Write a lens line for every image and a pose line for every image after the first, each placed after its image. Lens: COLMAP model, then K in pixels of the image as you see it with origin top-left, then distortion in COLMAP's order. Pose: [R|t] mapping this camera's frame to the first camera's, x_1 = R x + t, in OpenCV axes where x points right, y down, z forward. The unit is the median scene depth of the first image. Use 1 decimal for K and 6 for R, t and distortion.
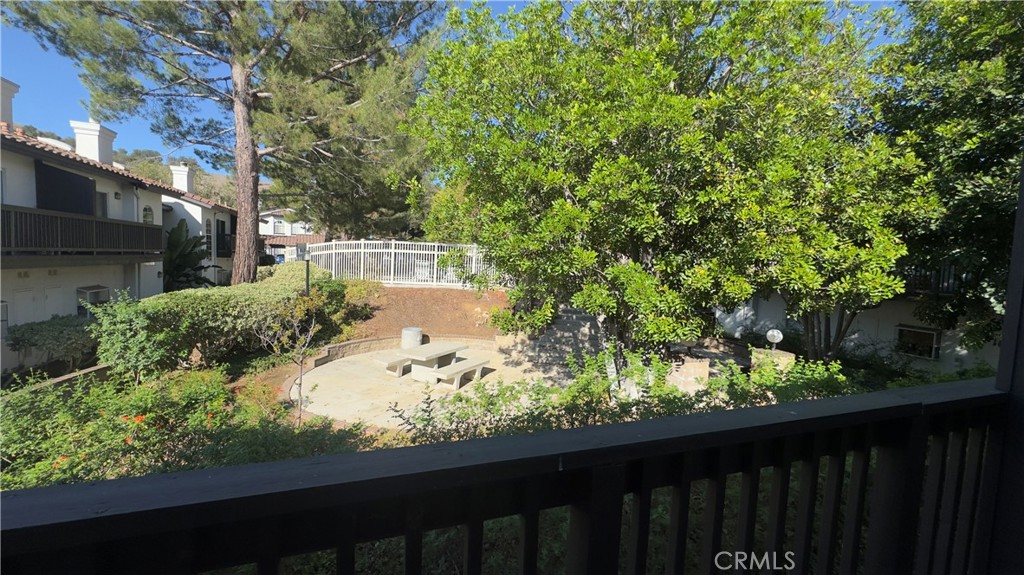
lens RADIAL K [[408.2, 0, 513.6], [0, 408.2, 286.1], [0, 0, 1]] dist [-0.002731, -0.000056]
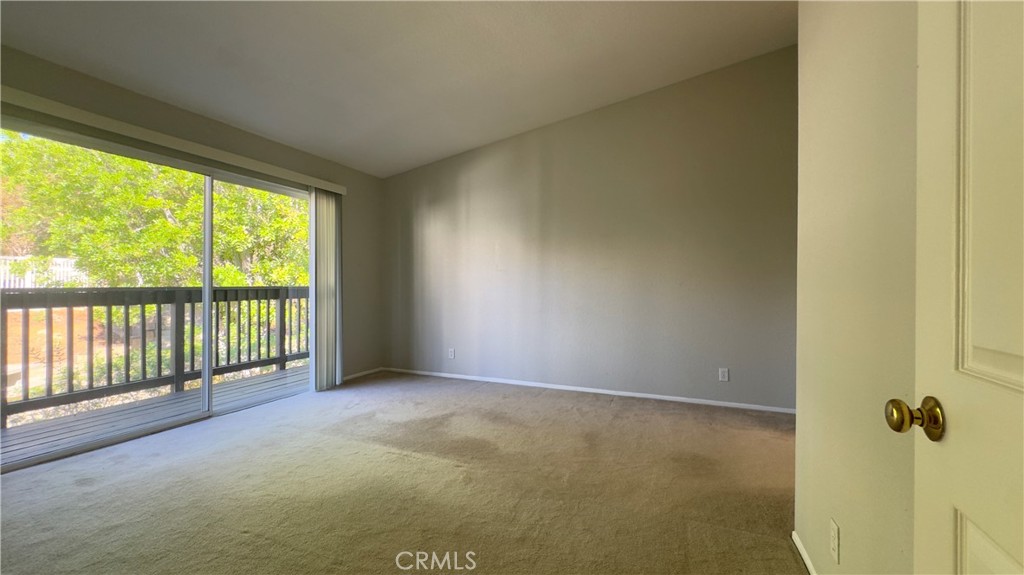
lens RADIAL K [[408.2, 0, 513.6], [0, 408.2, 286.1], [0, 0, 1]] dist [-0.002731, -0.000056]
pose [[0.677153, -0.046635, 0.734363, -0.095873], [0.078449, 0.996877, -0.009032, 0.111564], [-0.731649, 0.063726, 0.678697, -0.745598]]
